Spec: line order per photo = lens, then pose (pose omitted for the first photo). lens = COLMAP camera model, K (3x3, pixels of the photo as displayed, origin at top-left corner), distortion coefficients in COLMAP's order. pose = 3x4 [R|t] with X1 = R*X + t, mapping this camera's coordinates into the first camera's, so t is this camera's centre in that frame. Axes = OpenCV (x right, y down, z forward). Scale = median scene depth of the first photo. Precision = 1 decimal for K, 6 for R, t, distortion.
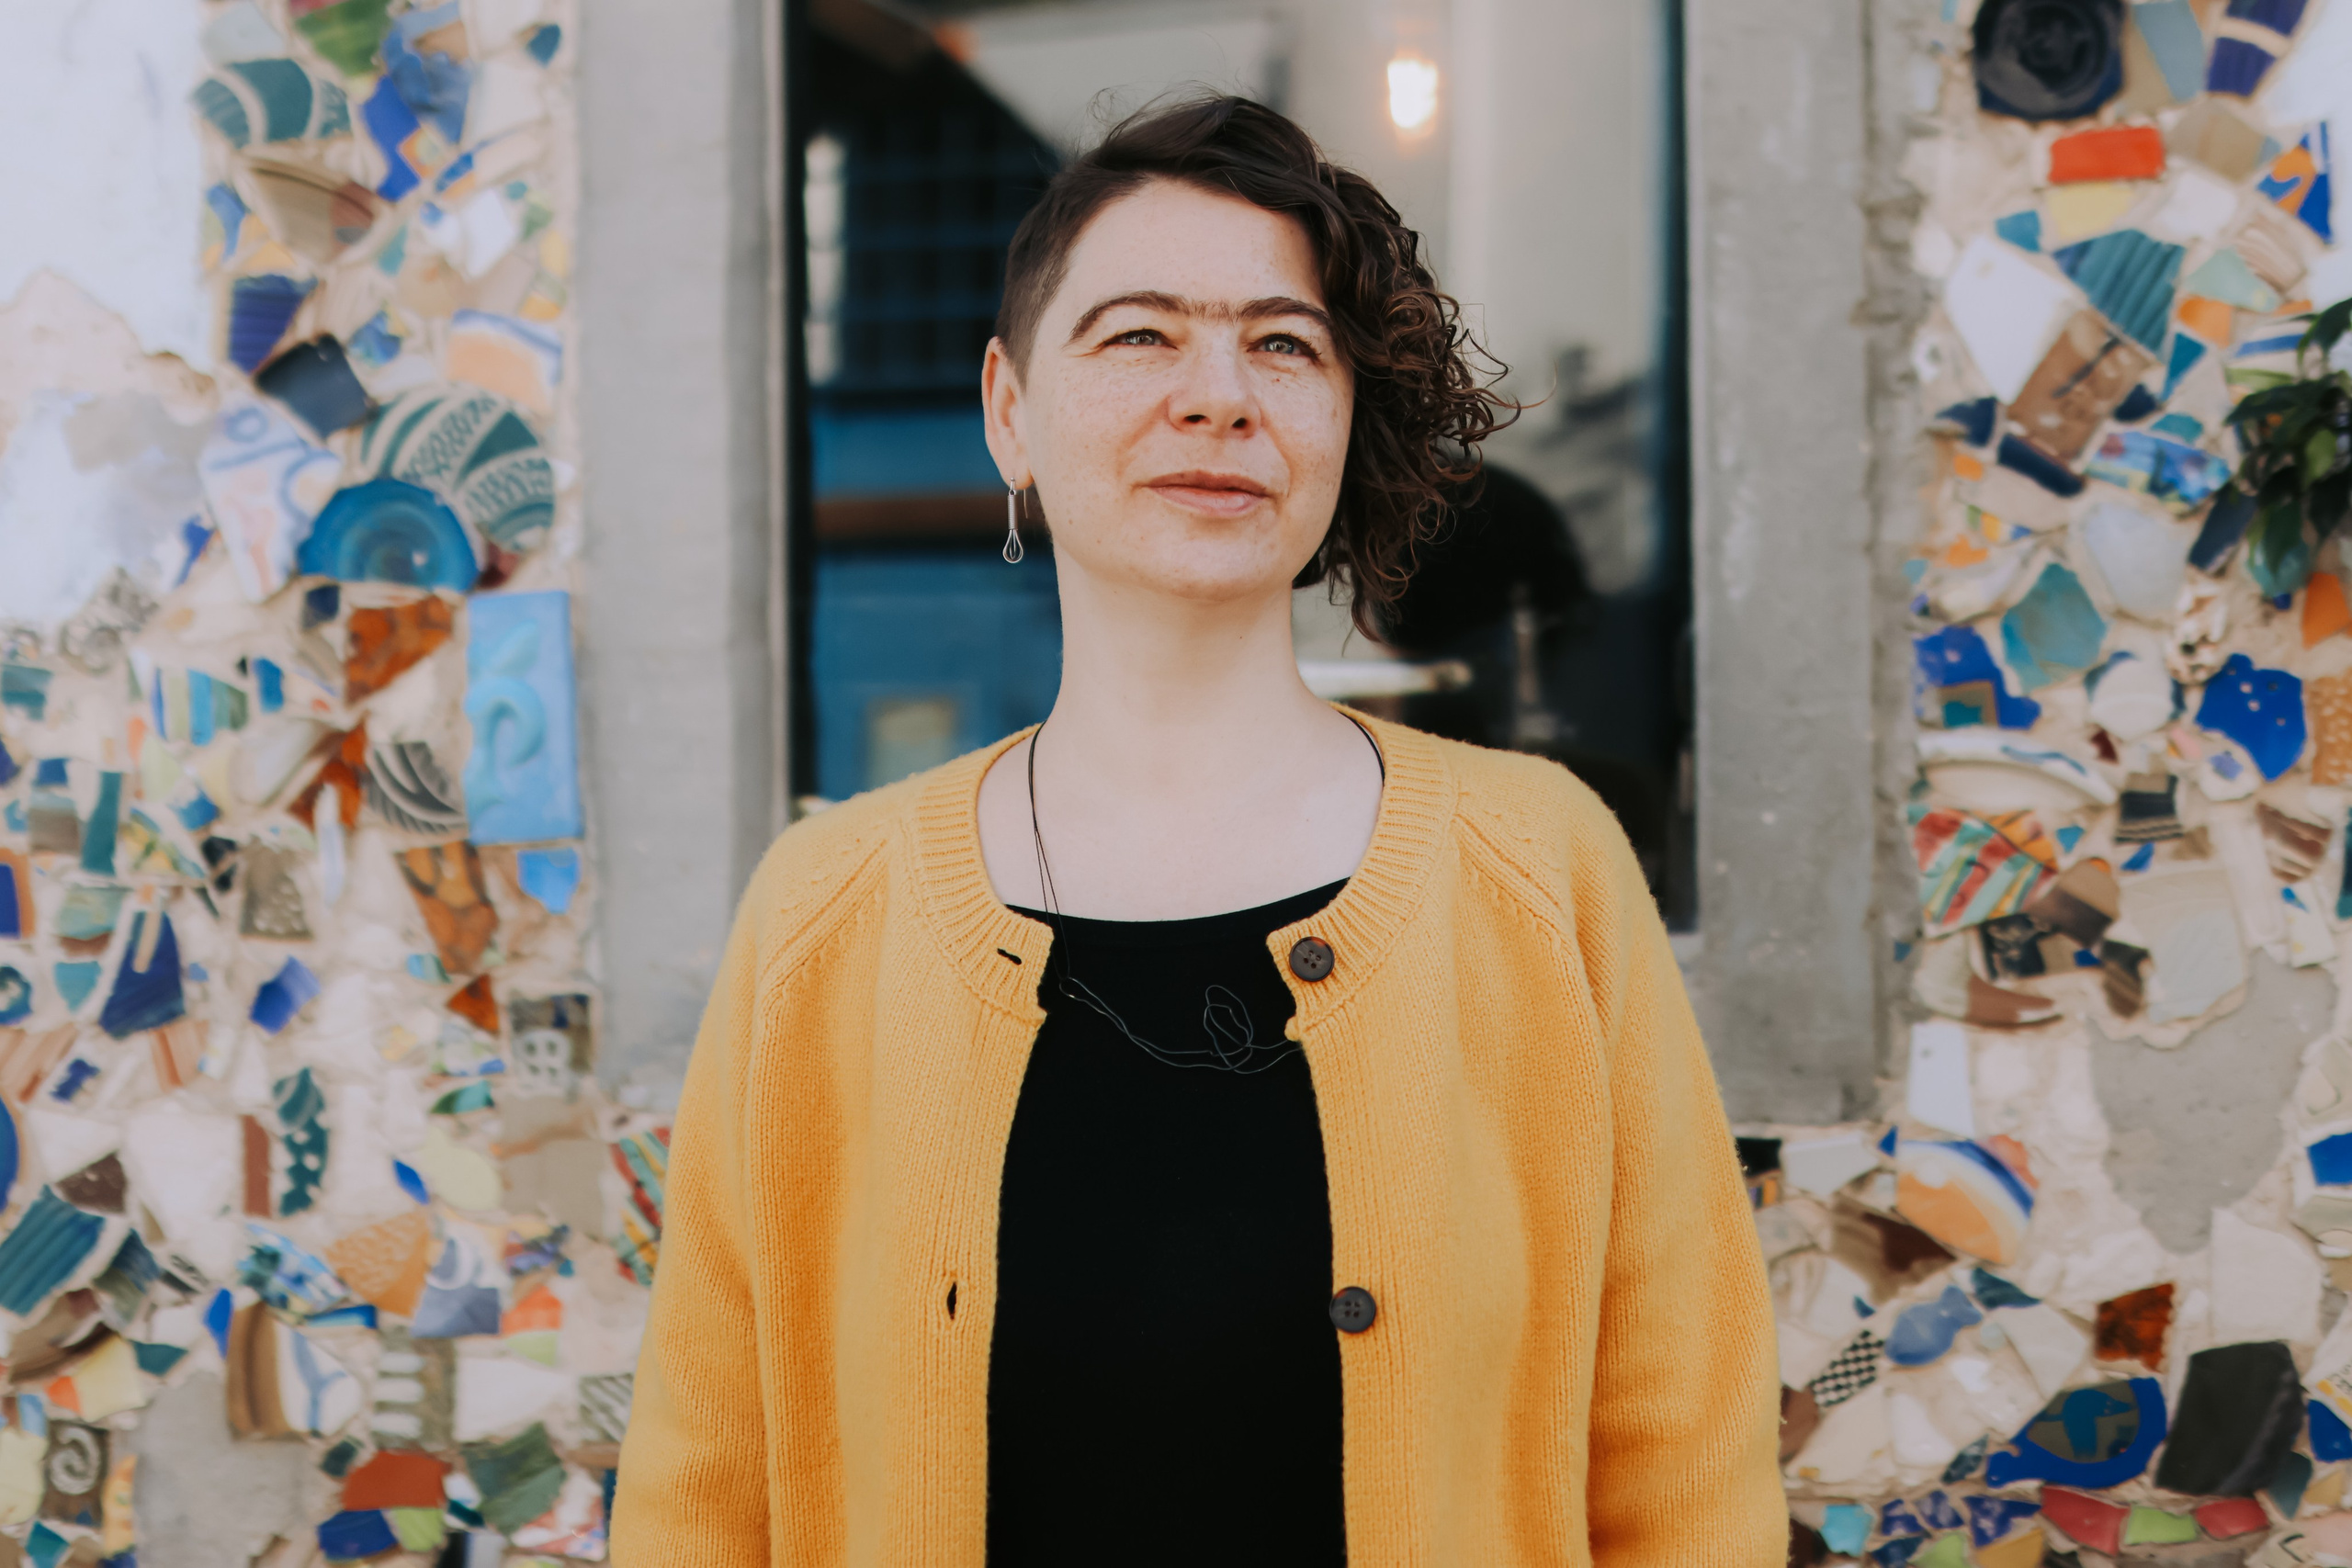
lens RADIAL K [[3745.2, 0, 1155.4], [0, 3745.2, 781.4], [0, 0, 1]] dist [-0.083519, 0.000000]
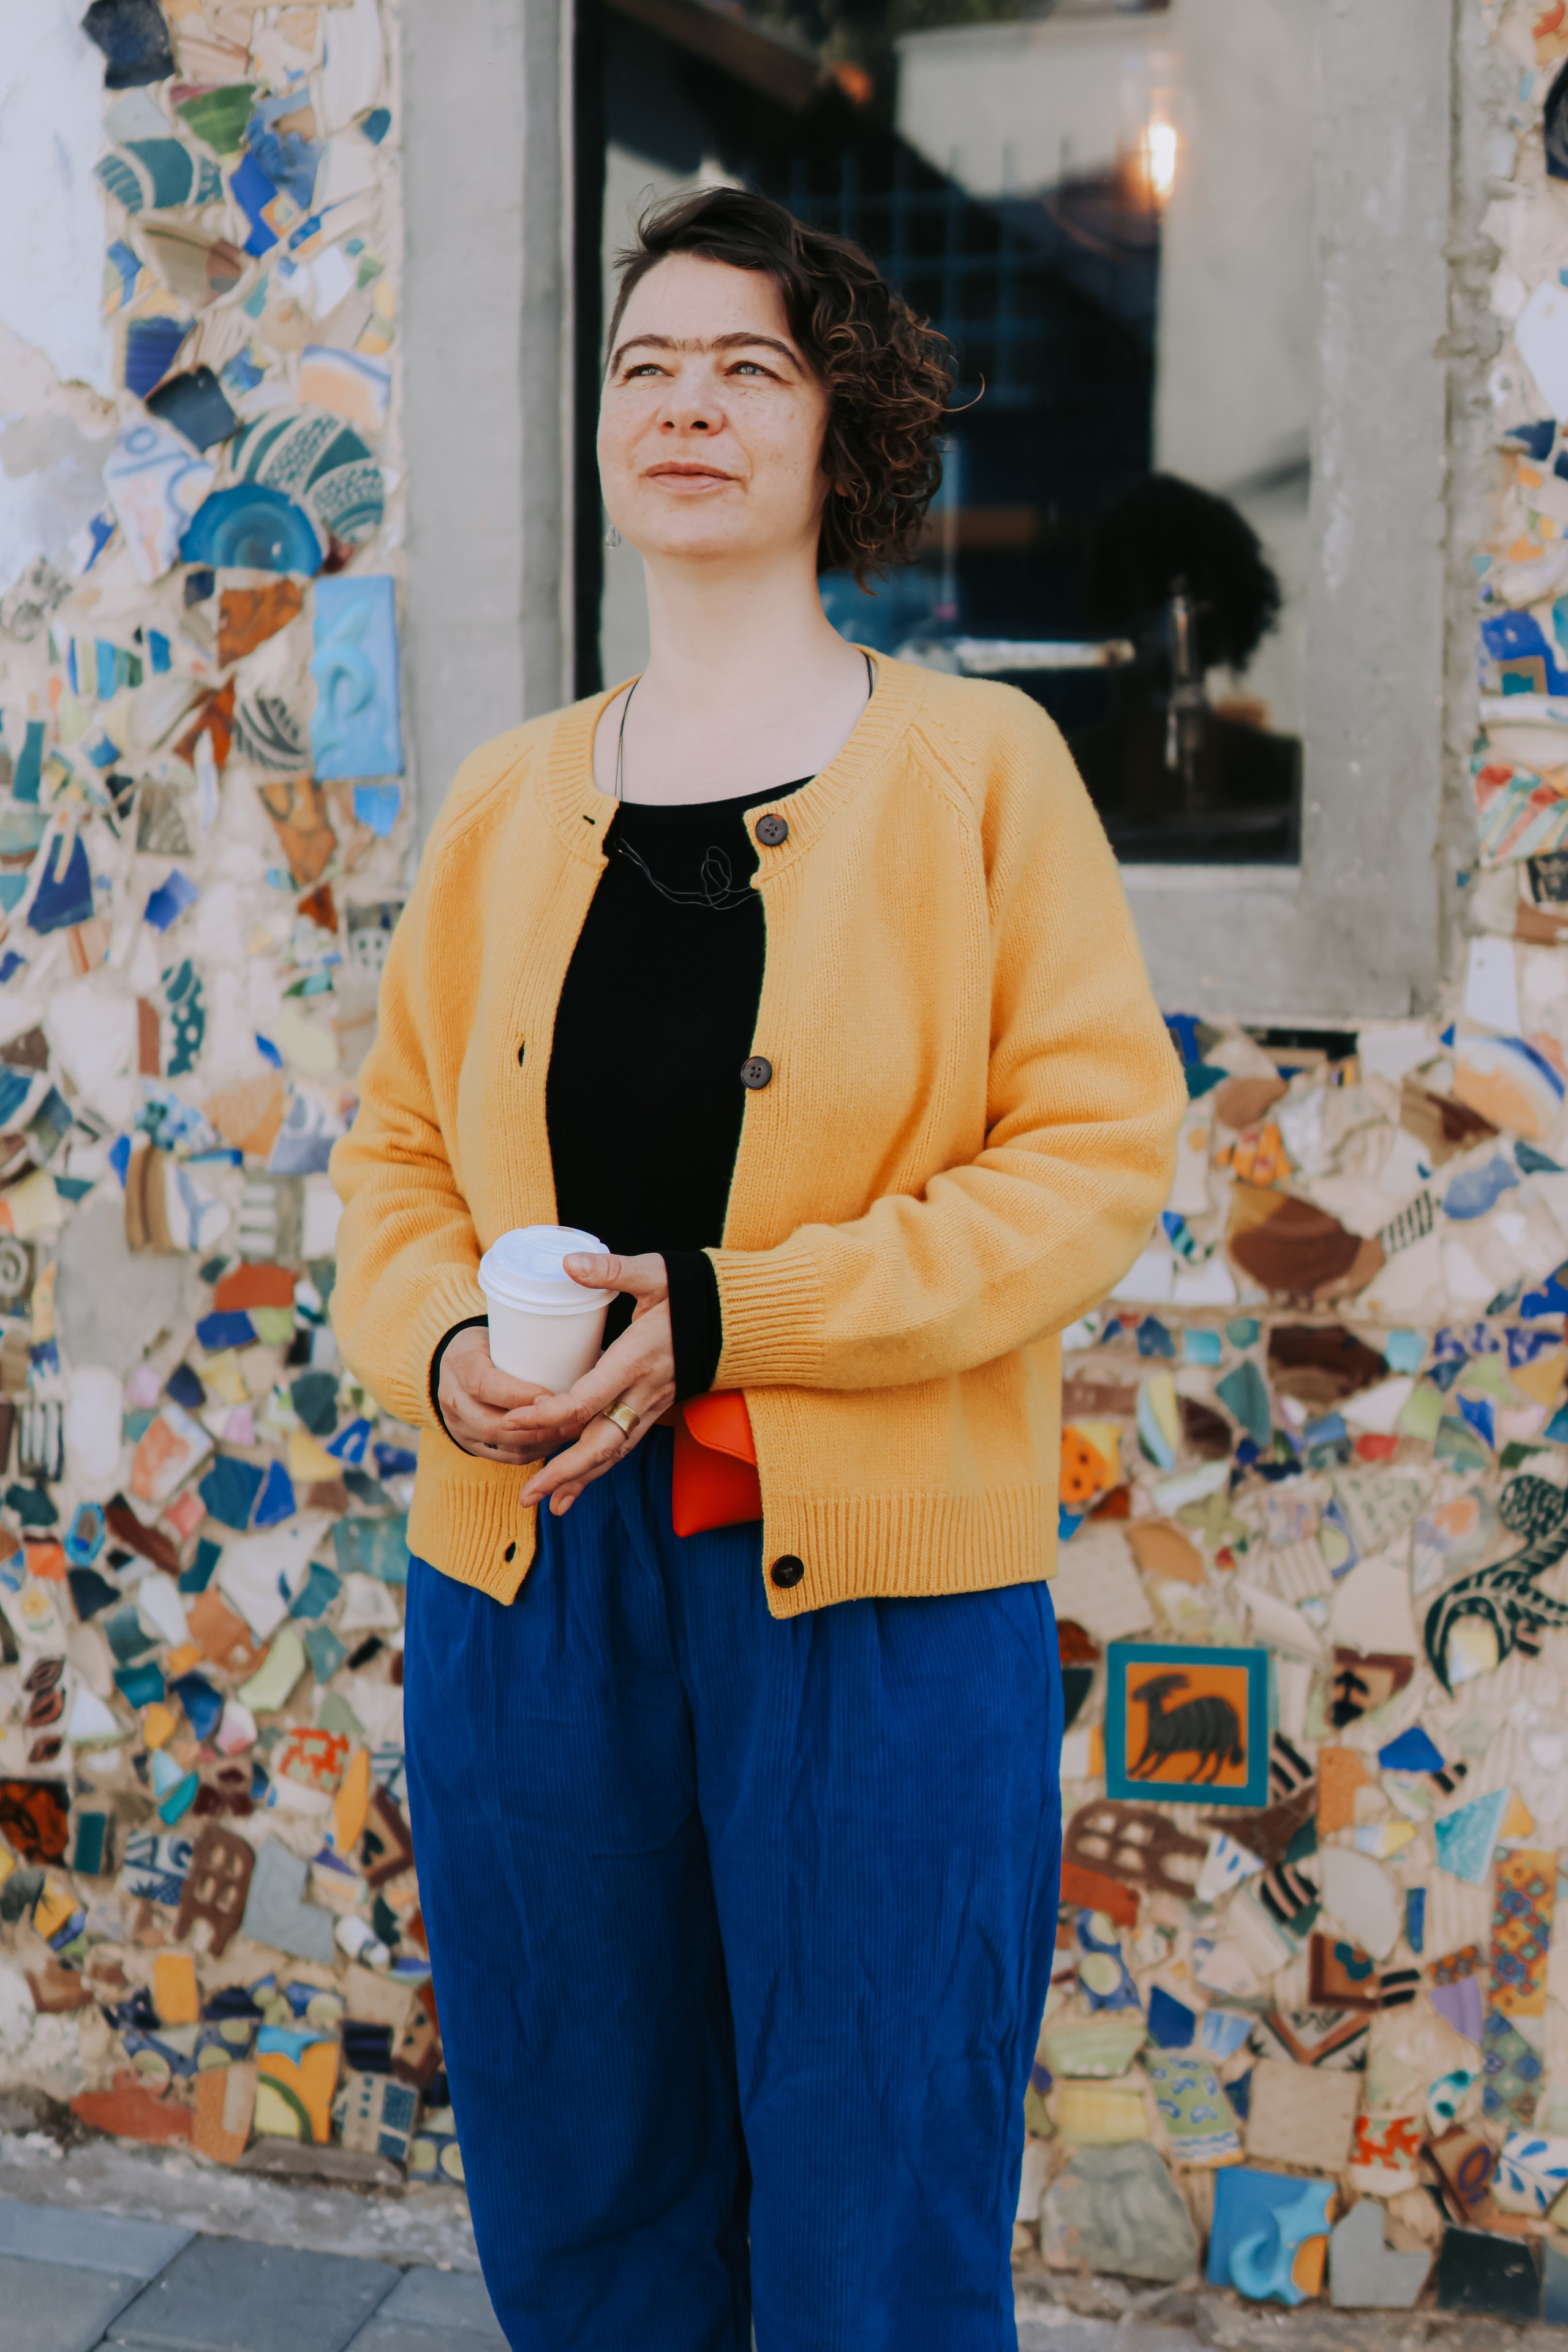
lens RADIAL K [[3745.6, 0, 800.1], [0, 3745.6, 1164.2], [0, 0, 1]] dist [-0.083519, 0.000000]
pose [[0.993695, 0.021964, -0.109949, 0.119024], [-0.010883, 0.994889, 0.100389, 0.017662], [0.111592, -0.098559, 0.988855, -0.230589]]
